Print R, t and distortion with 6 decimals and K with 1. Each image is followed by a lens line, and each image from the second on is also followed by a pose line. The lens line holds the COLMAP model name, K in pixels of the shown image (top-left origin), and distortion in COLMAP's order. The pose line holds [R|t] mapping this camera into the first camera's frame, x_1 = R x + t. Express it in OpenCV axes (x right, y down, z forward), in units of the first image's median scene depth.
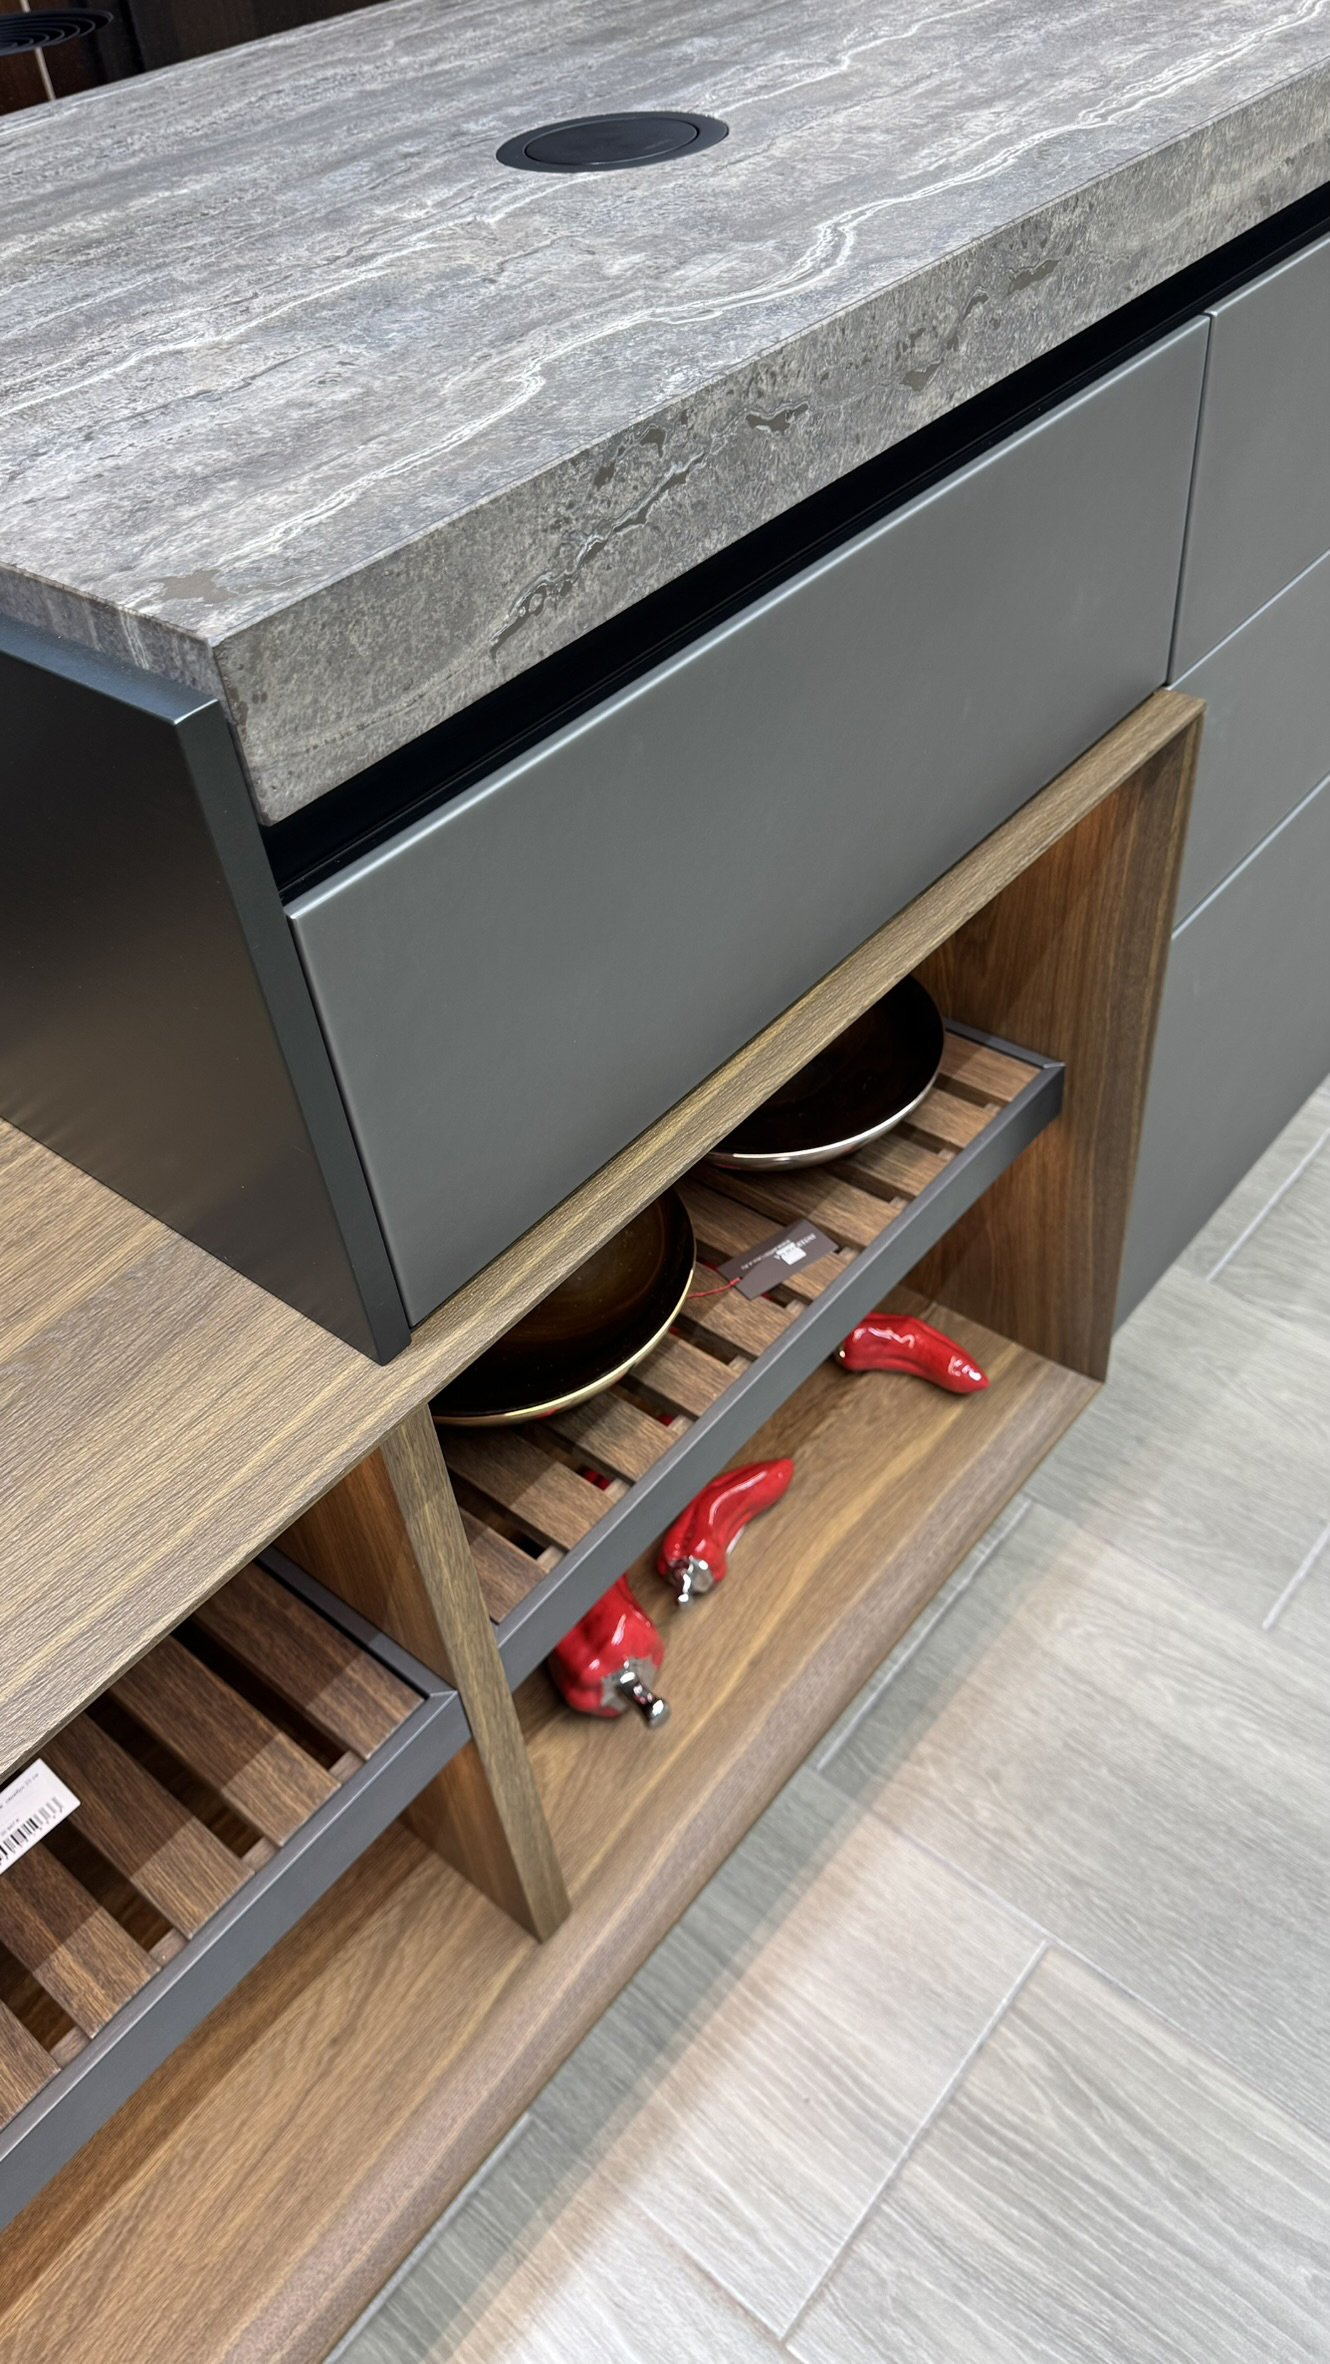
lens RADIAL K [[1671.1, 0, 666.9], [0, 1671.1, 1184.0], [0, 0, 1]] dist [-0.028092, -0.011249]
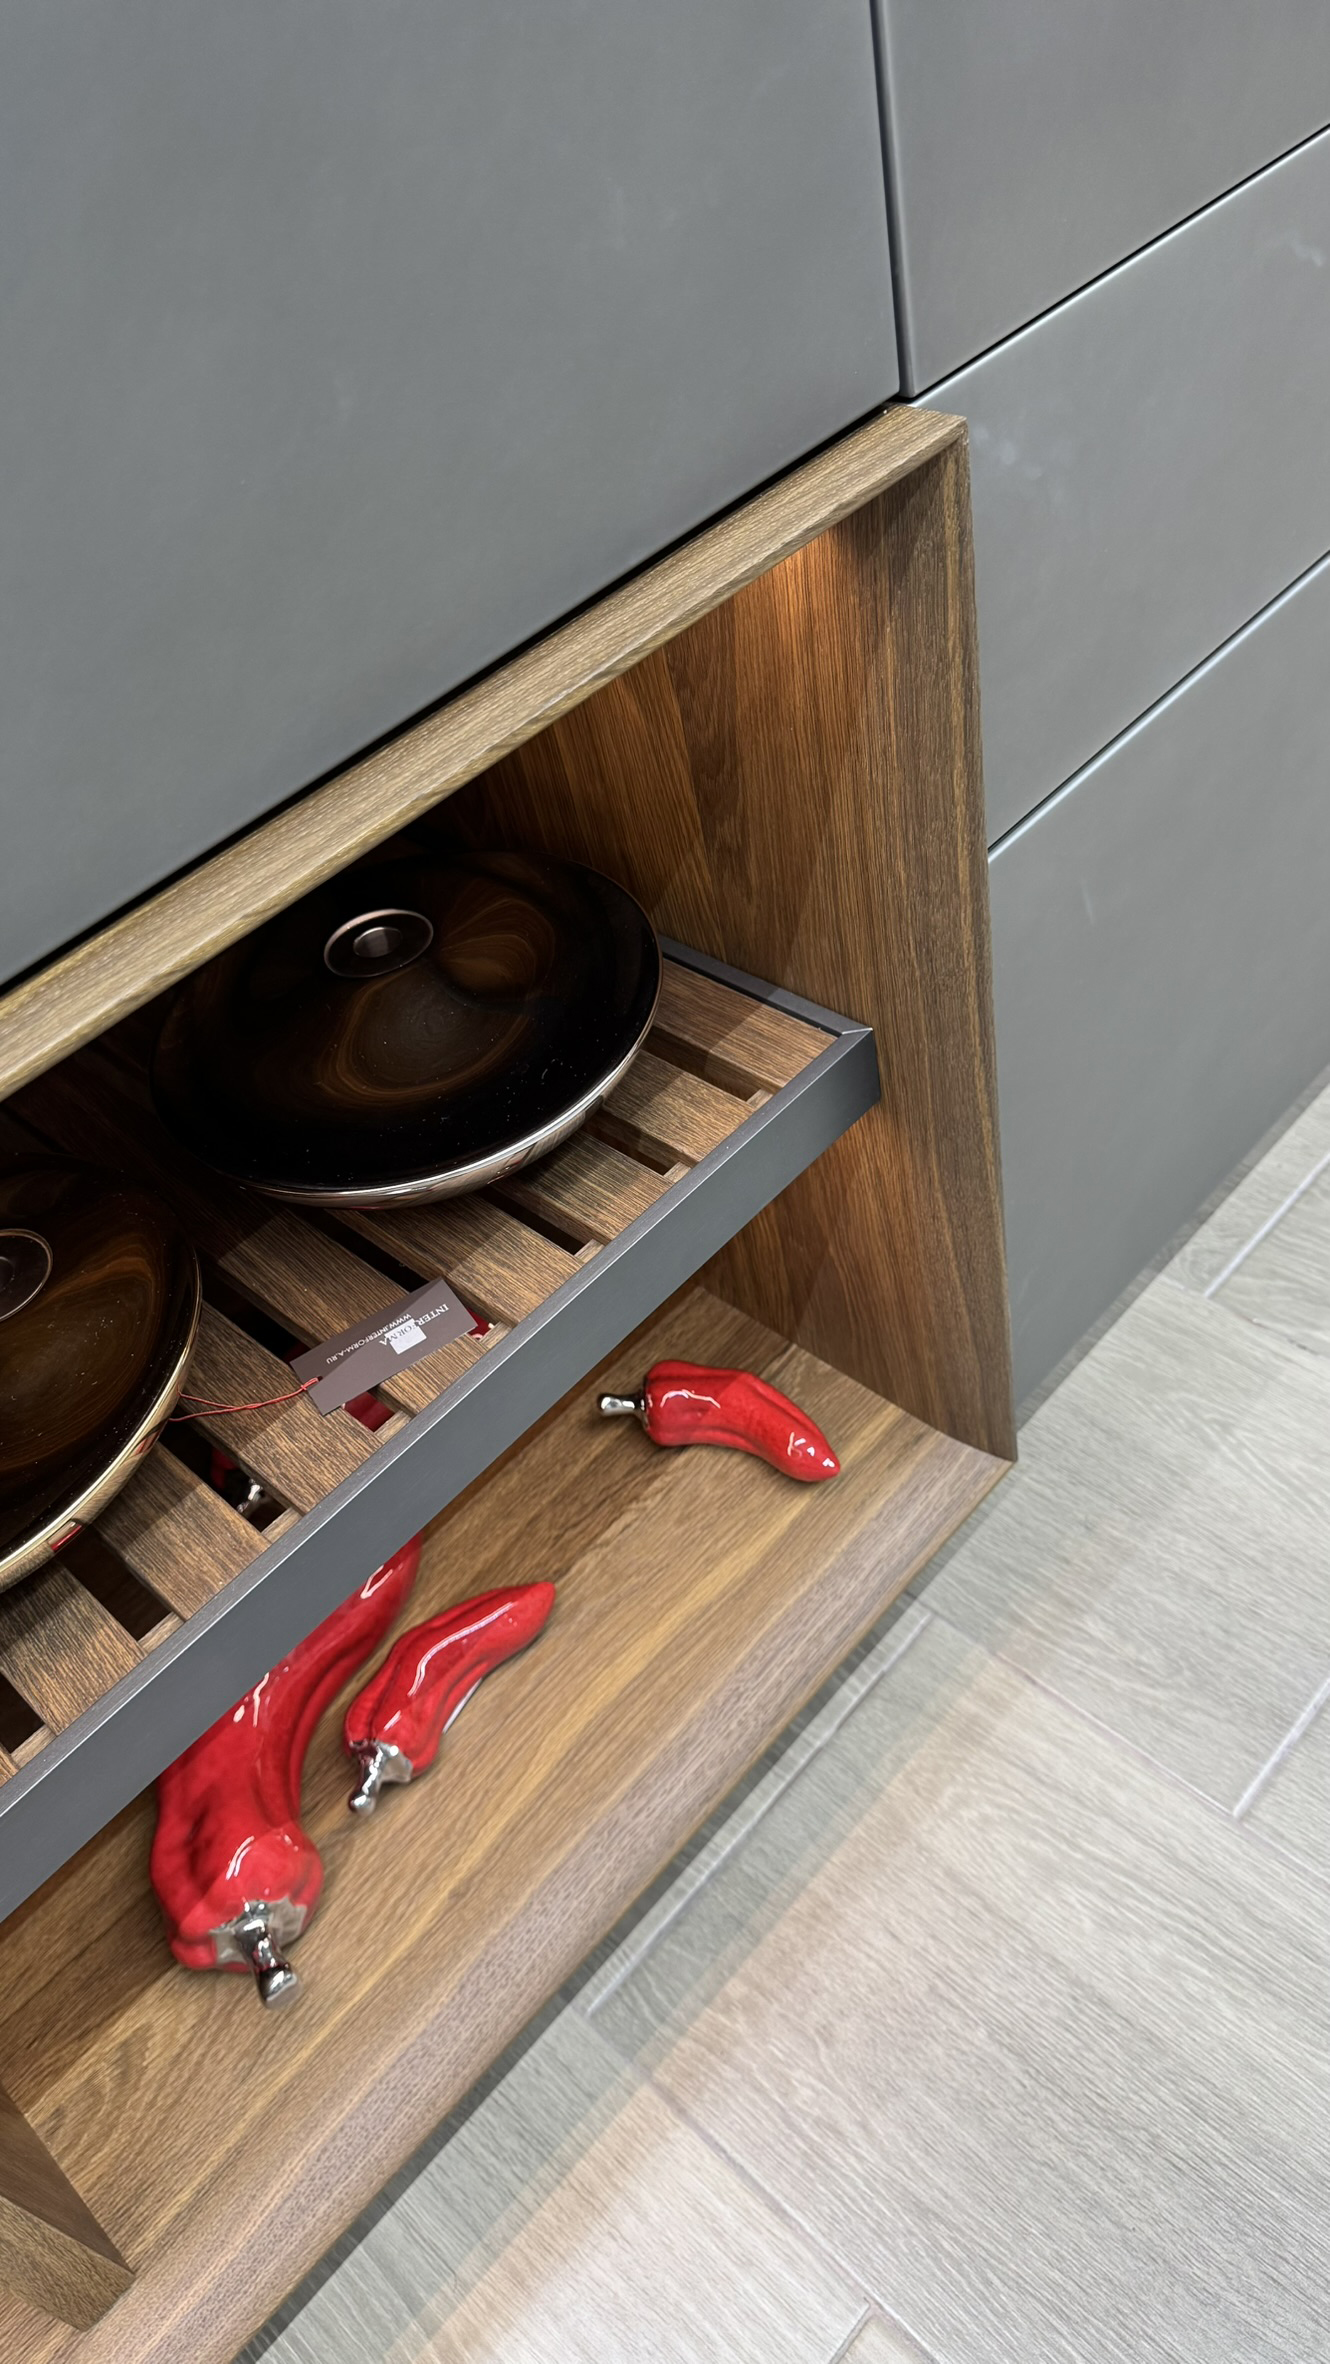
lens RADIAL K [[1671.1, 0, 680.5], [0, 1671.1, 1176.4], [0, 0, 1]] dist [-0.028092, -0.011249]
pose [[0.994859, -0.022431, -0.098750, 0.218720], [0.026085, 0.999016, 0.035869, -0.037258], [0.097848, -0.038261, 0.994466, 0.314460]]
